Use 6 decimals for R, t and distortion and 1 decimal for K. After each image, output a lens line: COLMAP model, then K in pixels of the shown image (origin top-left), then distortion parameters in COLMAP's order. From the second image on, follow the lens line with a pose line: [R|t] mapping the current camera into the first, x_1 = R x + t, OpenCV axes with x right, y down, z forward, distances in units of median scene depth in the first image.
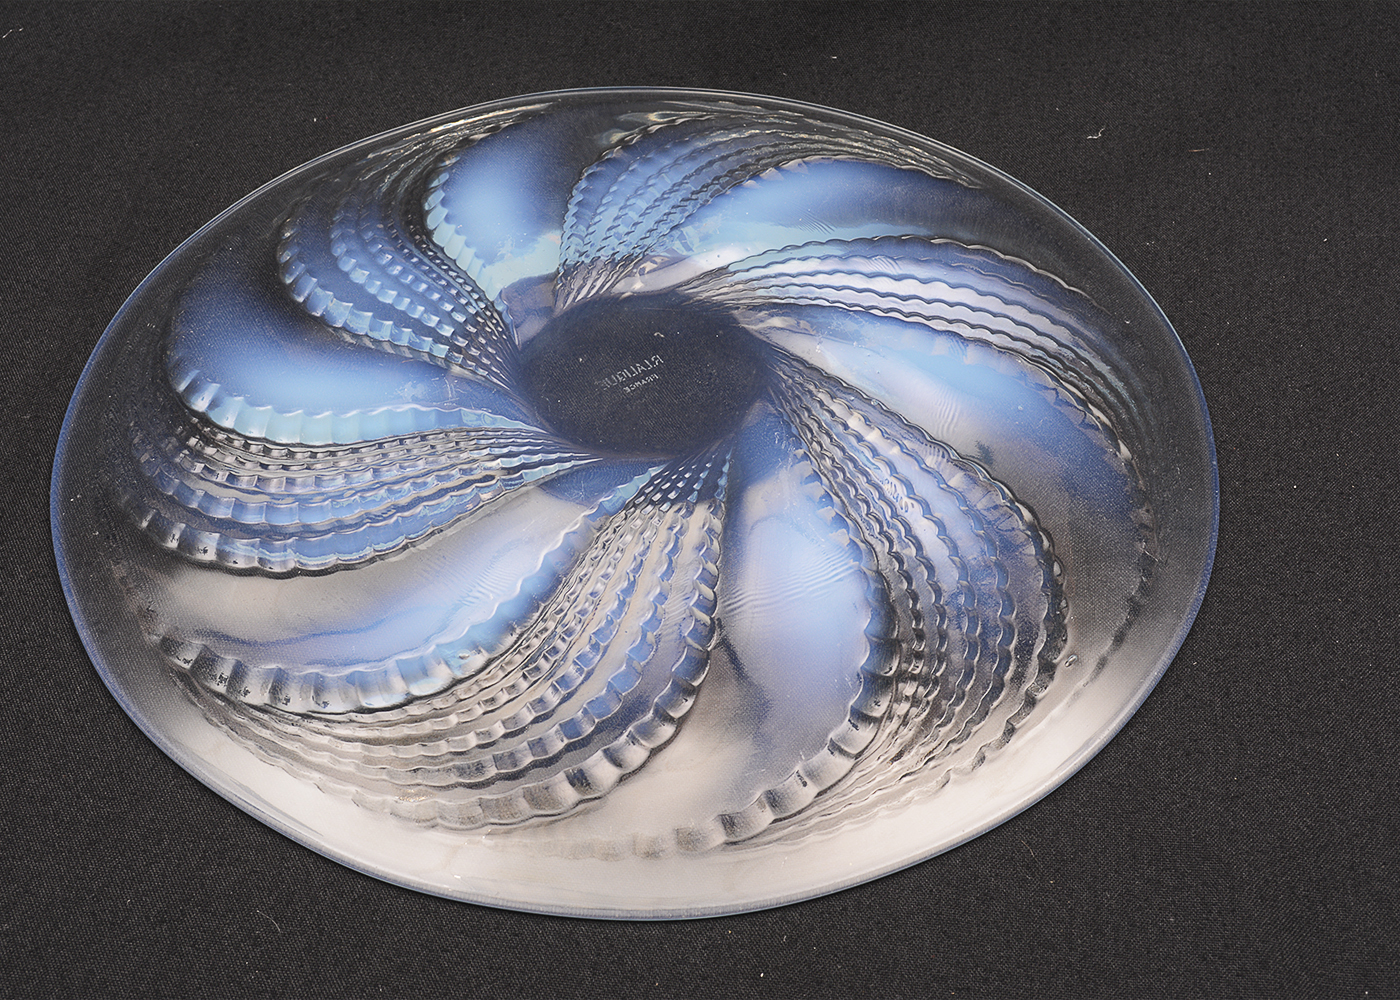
lens RADIAL K [[2265.3, 0, 696.3], [0, 2265.3, 503.0], [0, 0, 1]] dist [-0.038303, 0.000000]
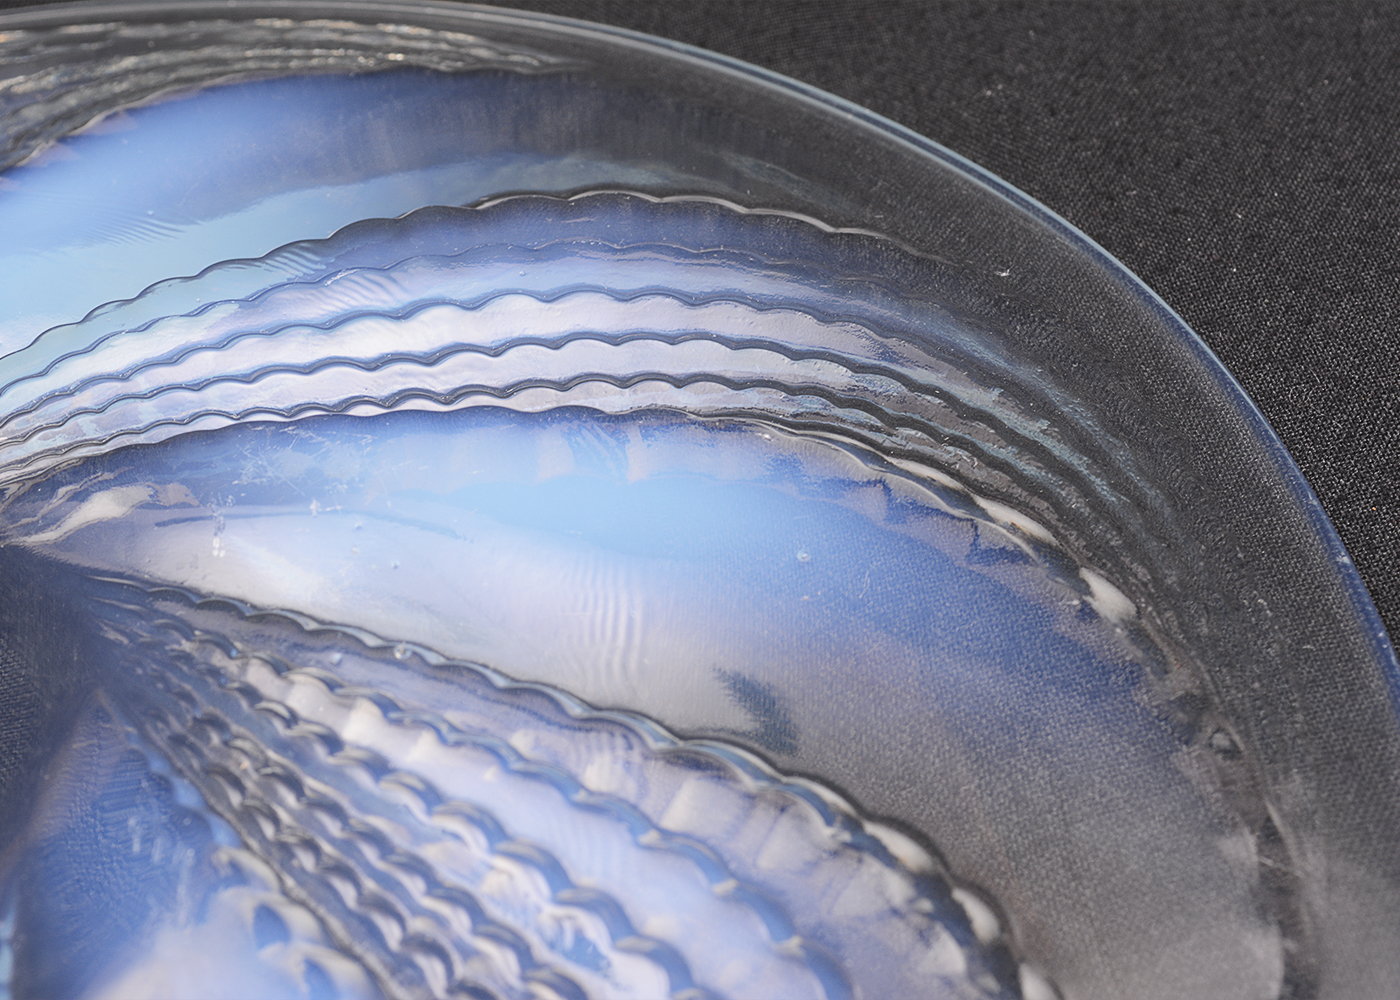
lens RADIAL K [[2782.3, 0, 699.7], [0, 2782.3, 498.6], [0, 0, 1]] dist [0.124975, 0.000000]
pose [[0.958798, -0.261707, 0.110525, 0.078552], [0.269796, 0.960670, -0.065744, -0.025539], [-0.088972, 0.092855, 0.991697, 0.544273]]
